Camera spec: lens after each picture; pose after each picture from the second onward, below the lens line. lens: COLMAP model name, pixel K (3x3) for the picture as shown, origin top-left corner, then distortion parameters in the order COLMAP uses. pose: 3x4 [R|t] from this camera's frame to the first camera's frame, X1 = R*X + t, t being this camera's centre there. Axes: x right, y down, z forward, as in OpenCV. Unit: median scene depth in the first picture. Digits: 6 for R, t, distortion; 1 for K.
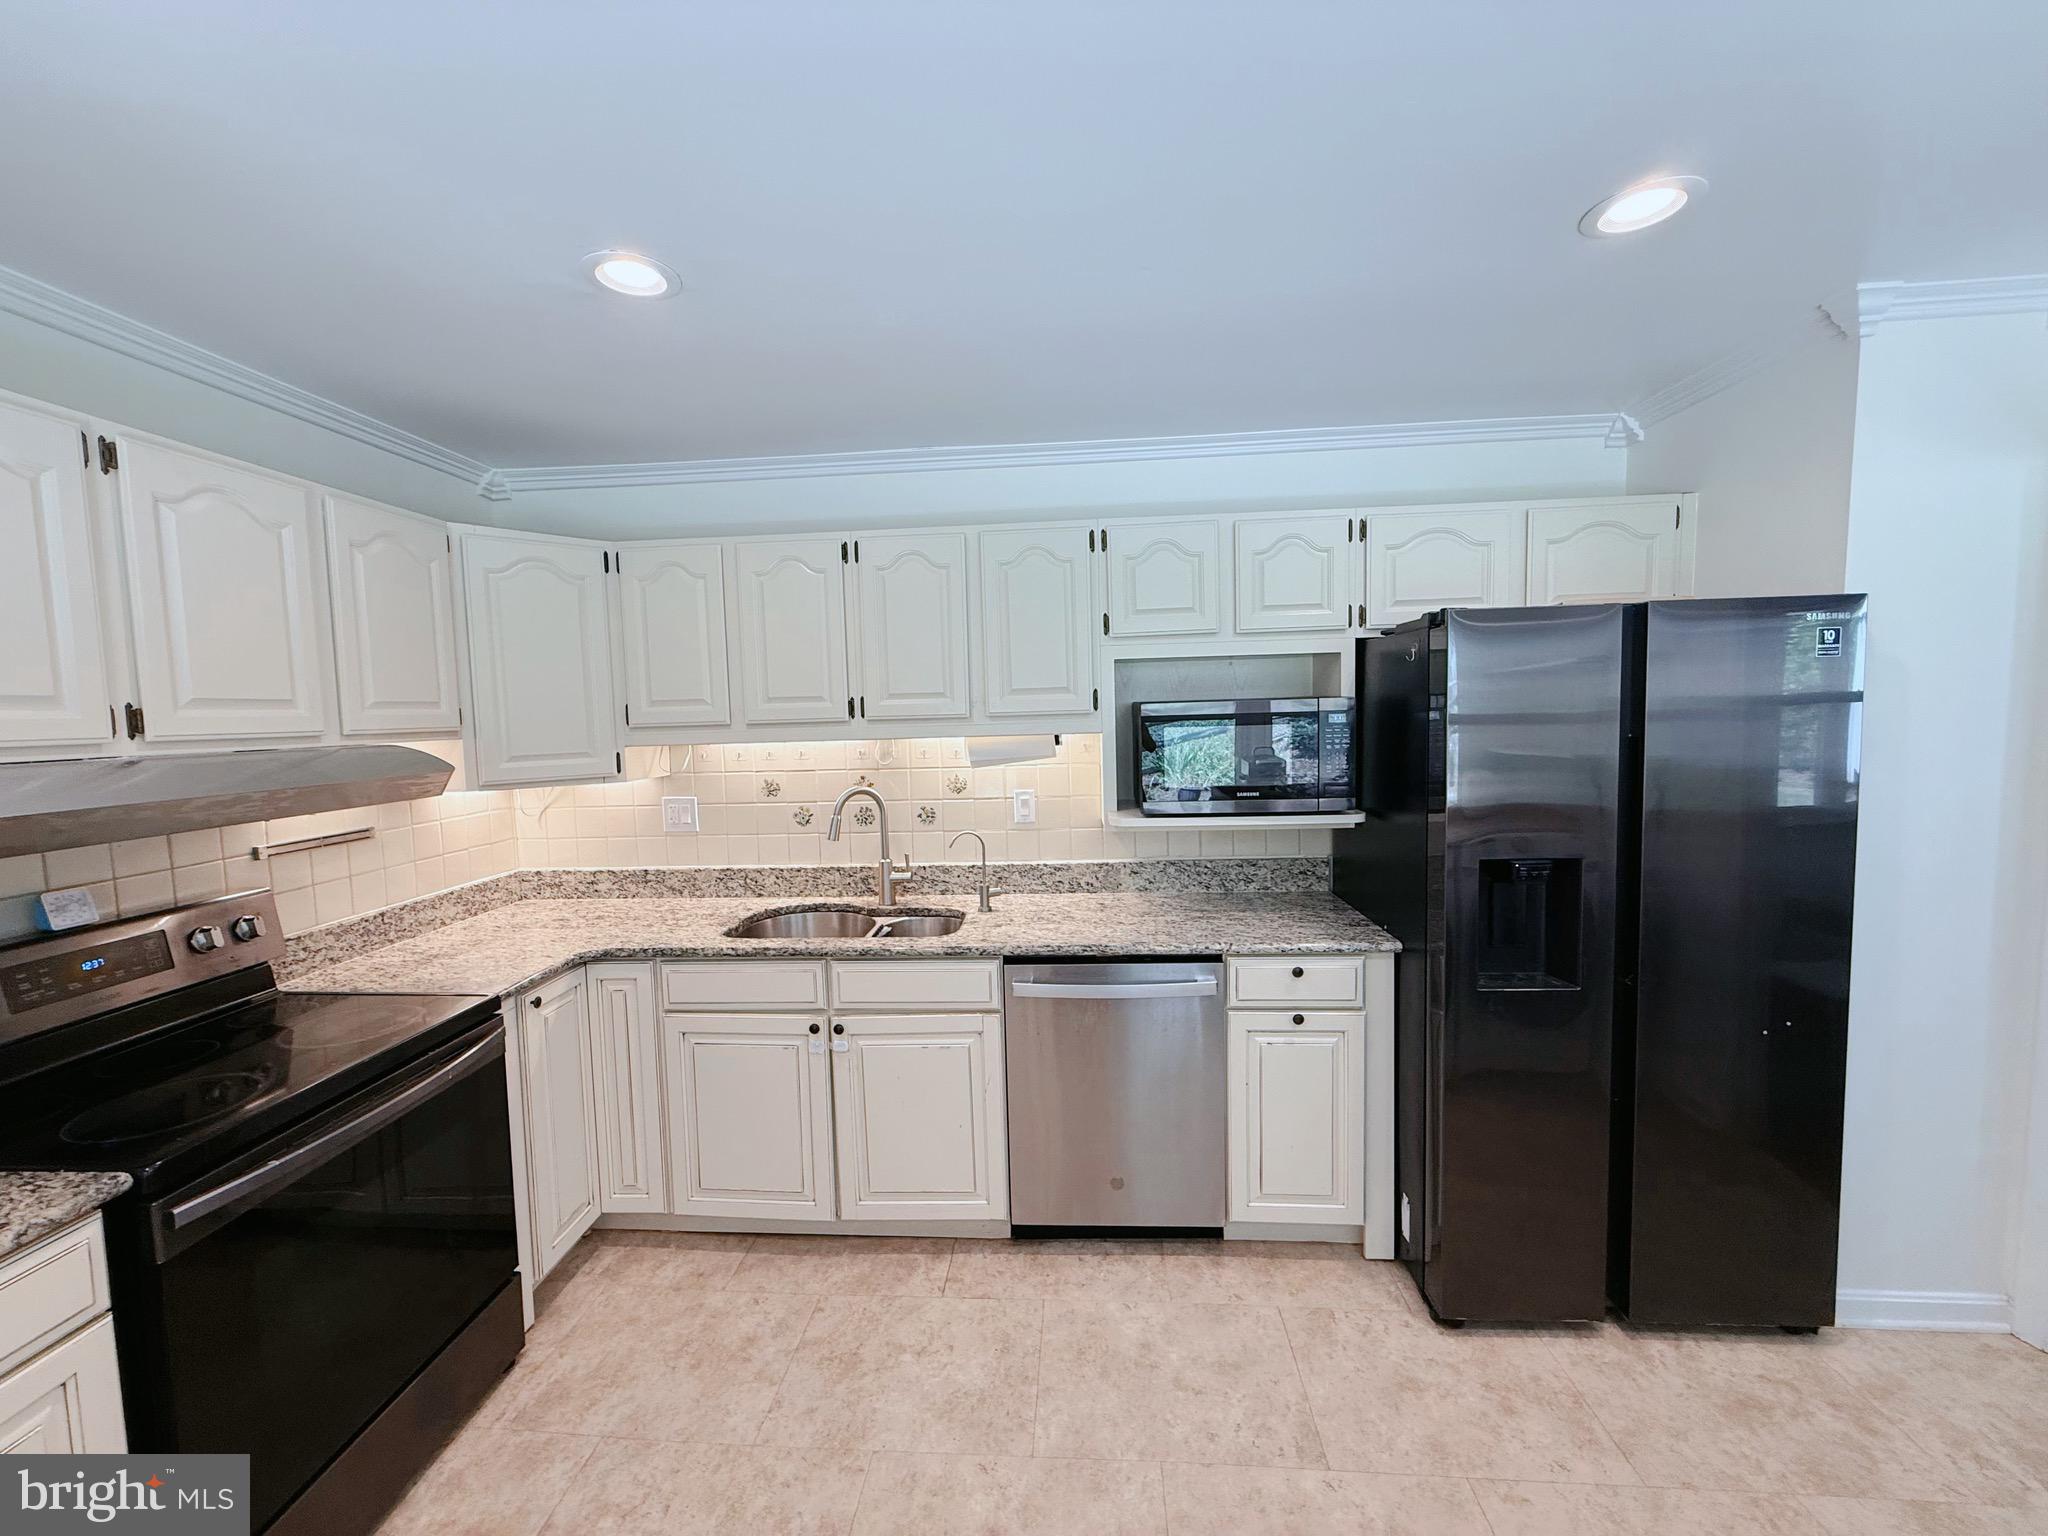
lens RADIAL K [[812.6, 0, 1013.2], [0, 812.6, 762.6], [0, 0, 1]] dist [-0.001857, 0.000048]
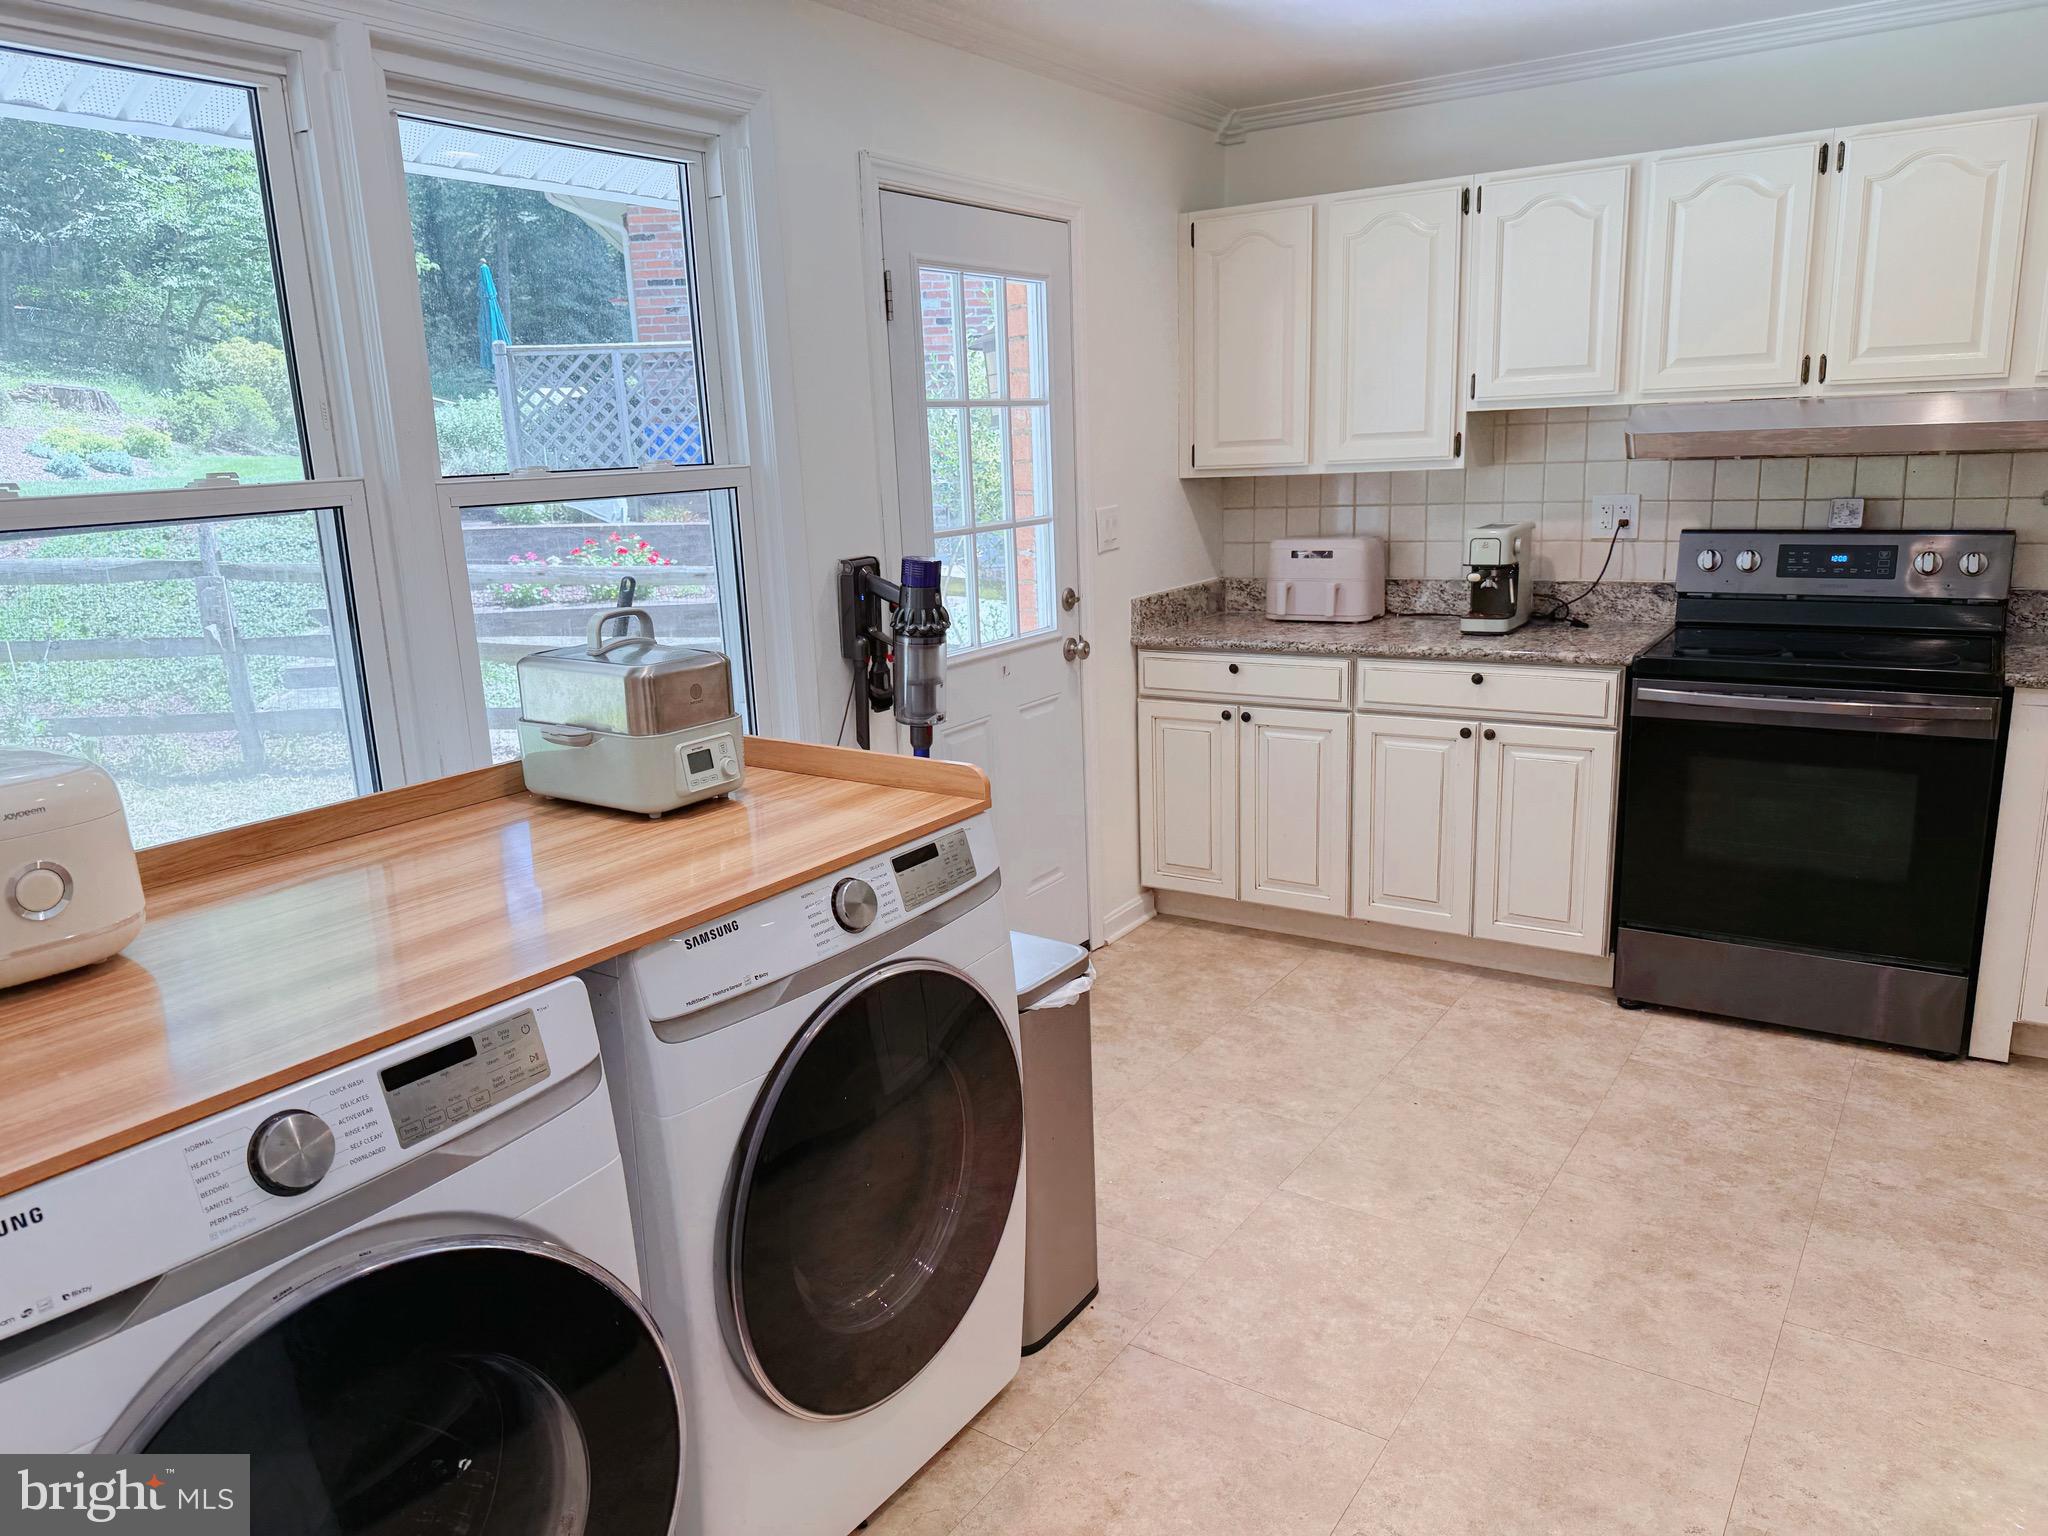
lens RADIAL K [[1430.6, 0, 1032.1], [0, 1430.6, 774.7], [0, 0, 1]] dist [0.046253, -0.067135]
pose [[-0.482310, 0.238038, -0.843039, 1.515213], [-0.003786, 0.961798, 0.273736, -0.045535], [0.875992, 0.135217, -0.462983, 0.980834]]
